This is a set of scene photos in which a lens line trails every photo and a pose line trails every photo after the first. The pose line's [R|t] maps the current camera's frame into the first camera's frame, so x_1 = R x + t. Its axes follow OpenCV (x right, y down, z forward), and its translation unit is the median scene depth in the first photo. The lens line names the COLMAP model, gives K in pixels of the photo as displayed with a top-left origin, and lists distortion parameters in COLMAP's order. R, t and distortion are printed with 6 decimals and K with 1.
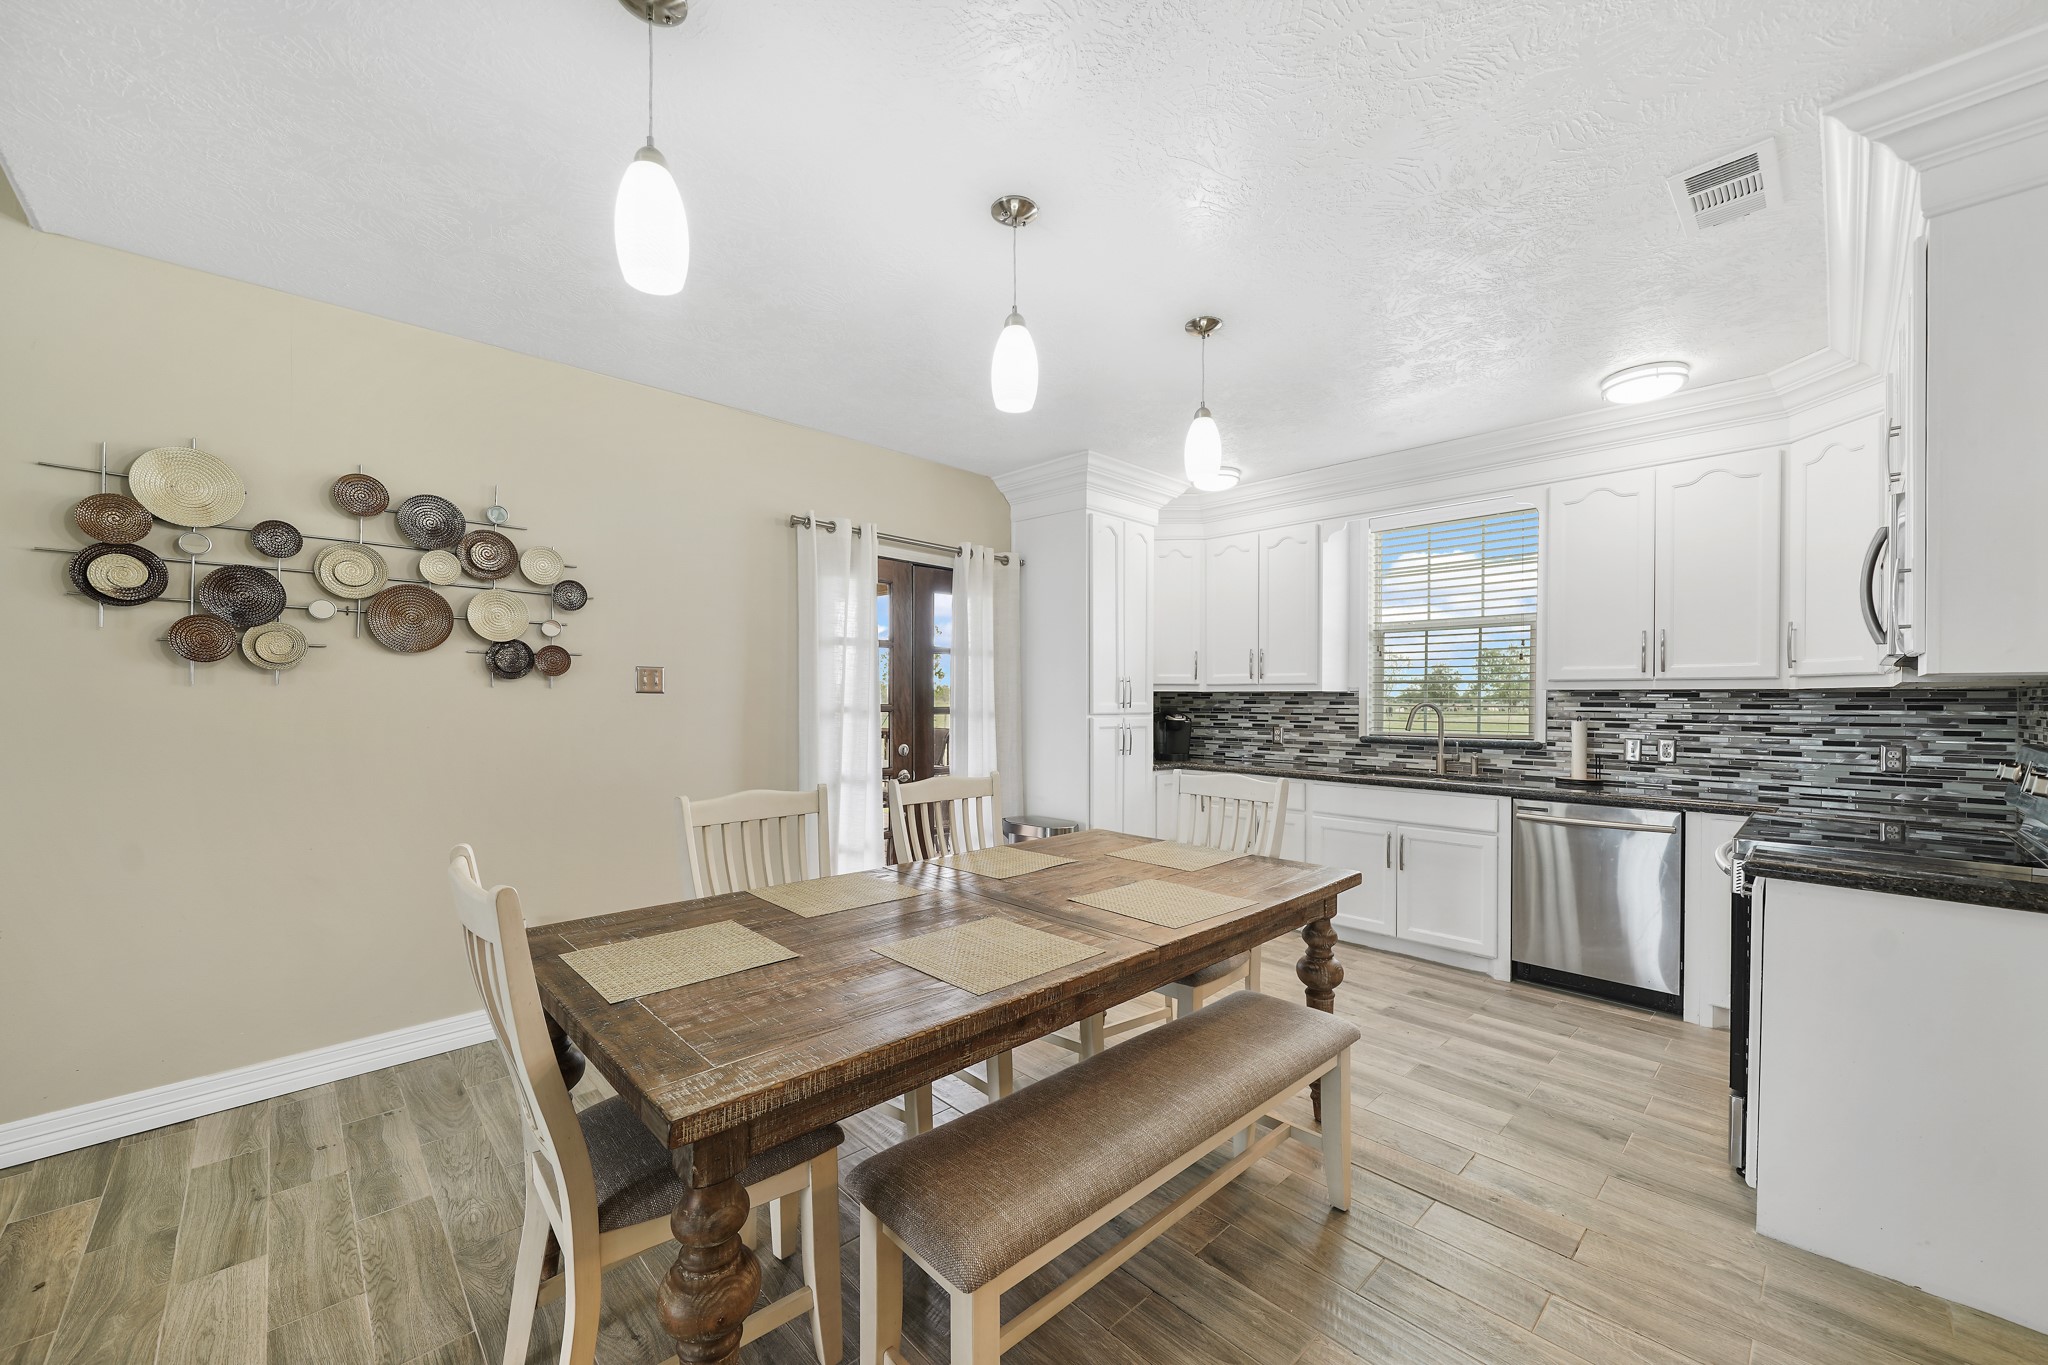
lens RADIAL K [[784.6, 0, 1032.4], [0, 784.6, 702.3], [0, 0, 1]] dist [-0.000236, -0.000278]
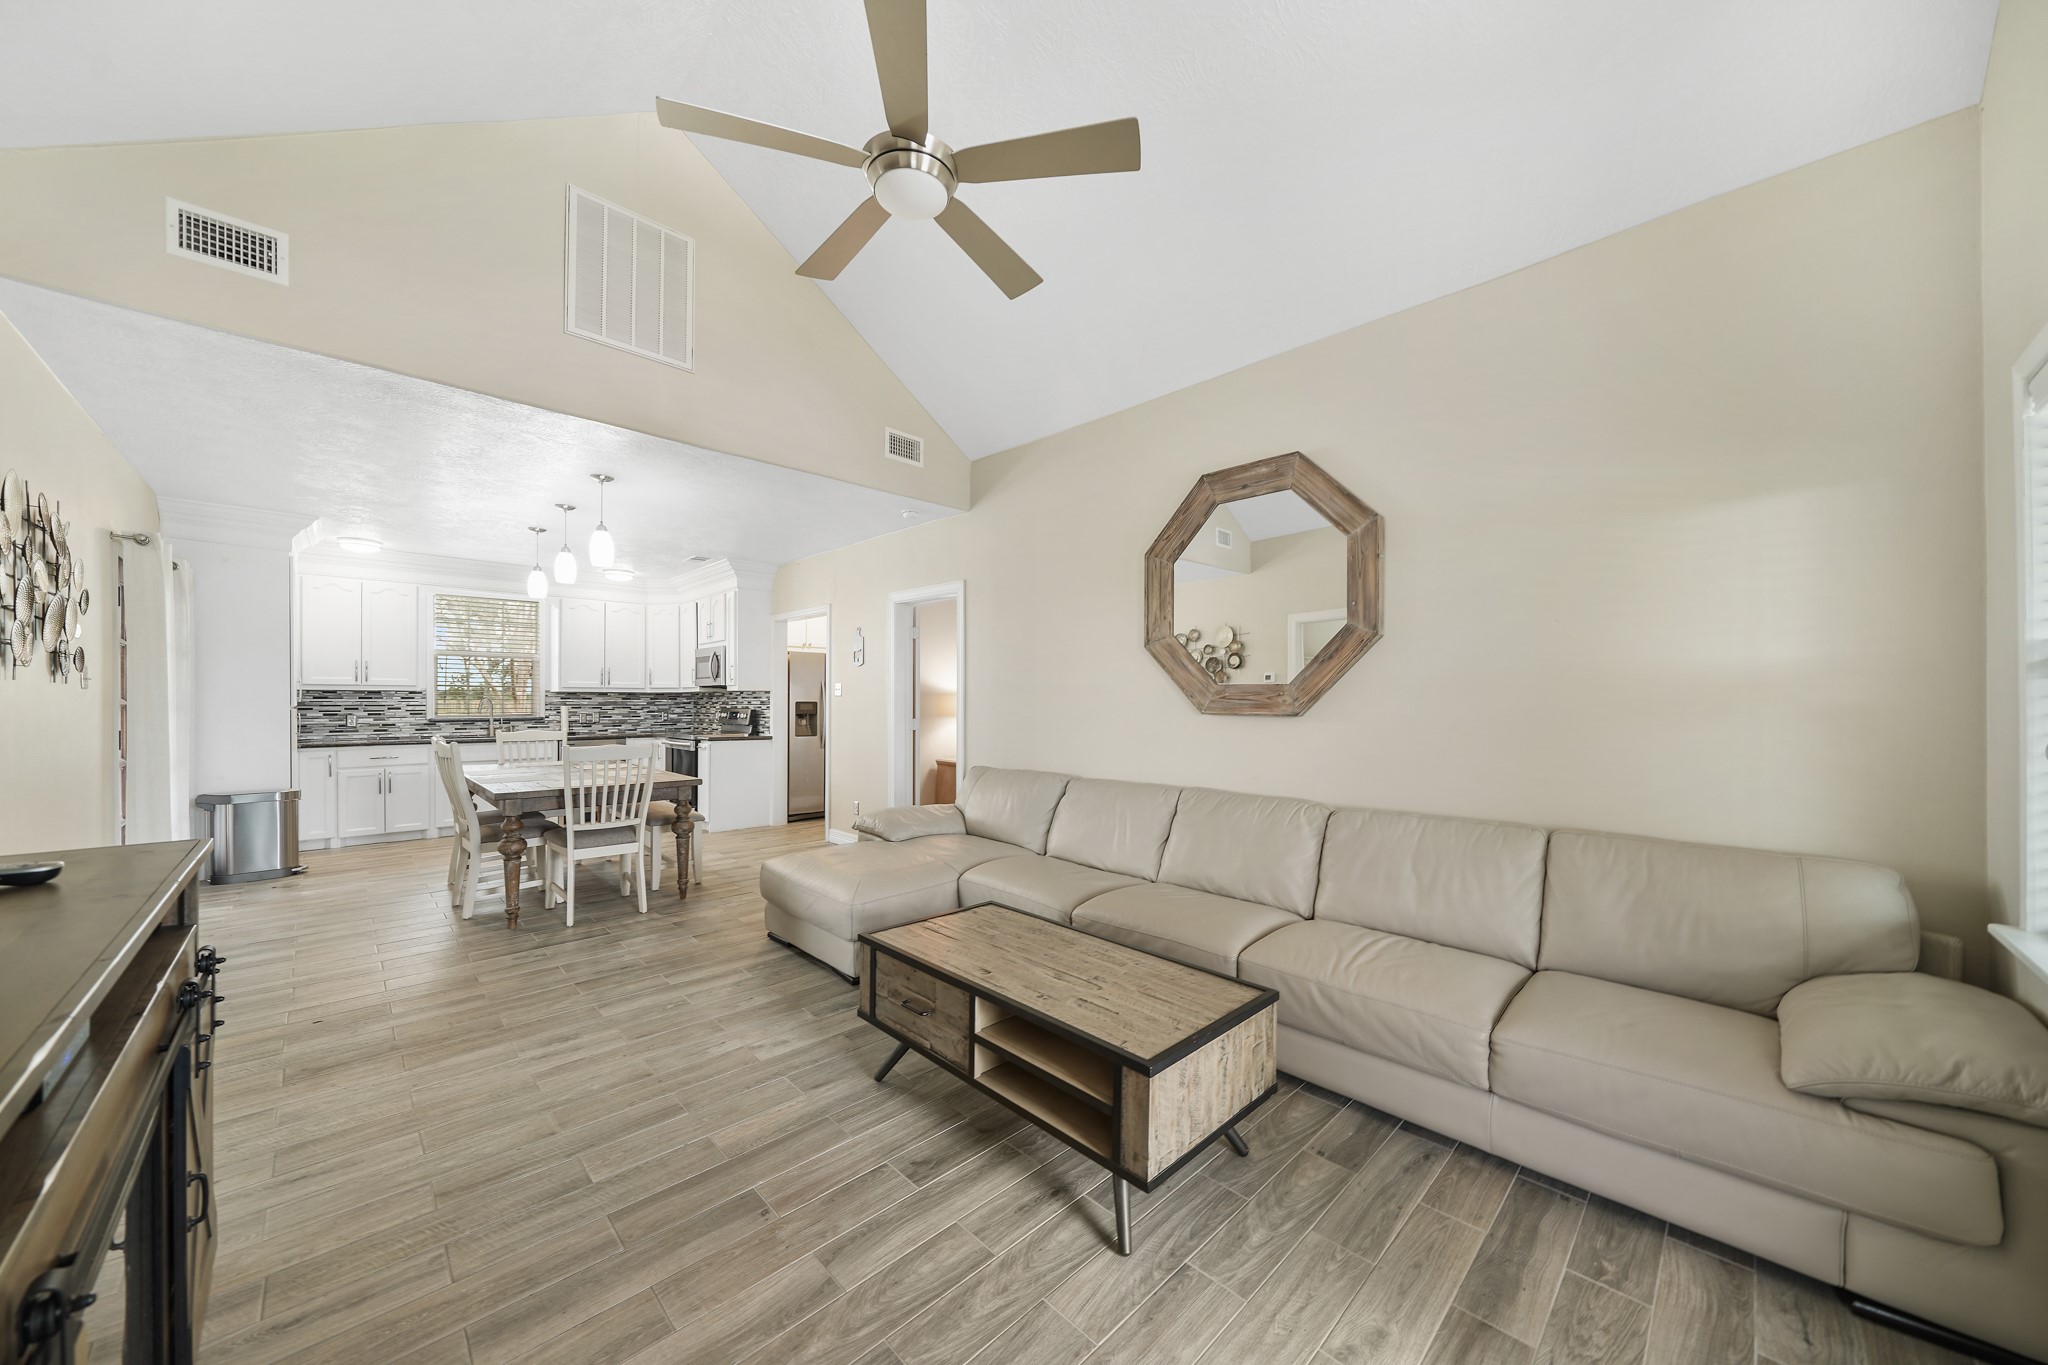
lens RADIAL K [[705.8, 0, 1035.9], [0, 705.8, 700.4], [0, 0, 1]] dist [-0.004712, -0.000667]
pose [[-0.020759, -0.004584, 0.999774, -1.240679], [0.002712, 0.999986, 0.004642, 0.003079], [-0.999781, 0.002808, -0.020746, -0.262505]]
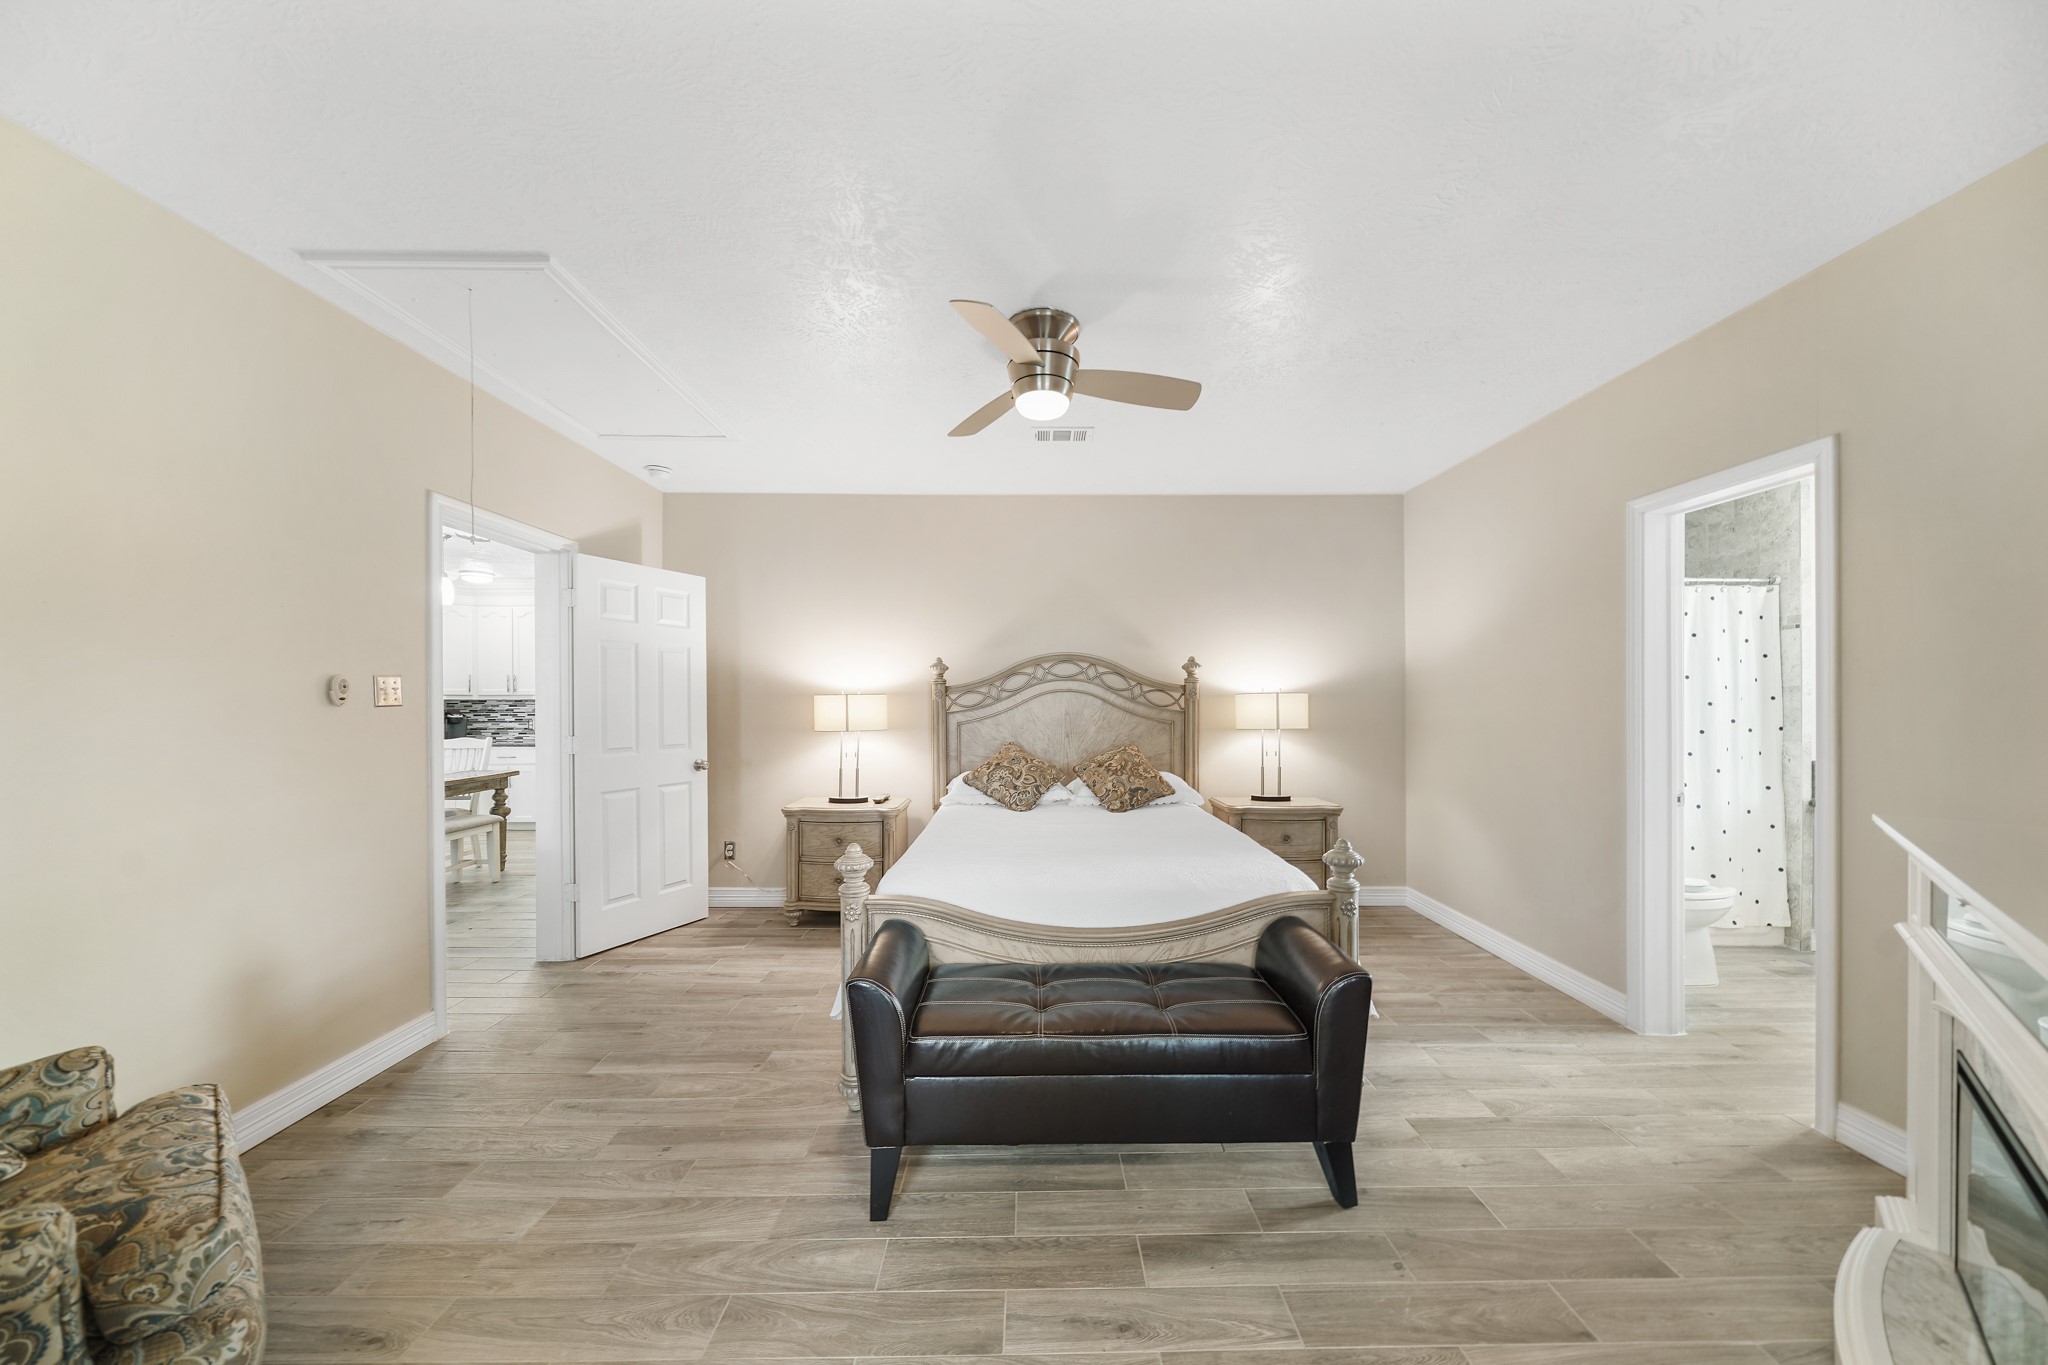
lens RADIAL K [[705.8, 0, 1032.7], [0, 705.8, 702.4], [0, 0, 1]] dist [-0.004712, -0.000667]
pose [[0.691601, -0.003219, 0.722273, -0.048952], [0.010292, 0.999932, -0.005398, 0.015451], [-0.722207, 0.011167, 0.691587, -1.075892]]
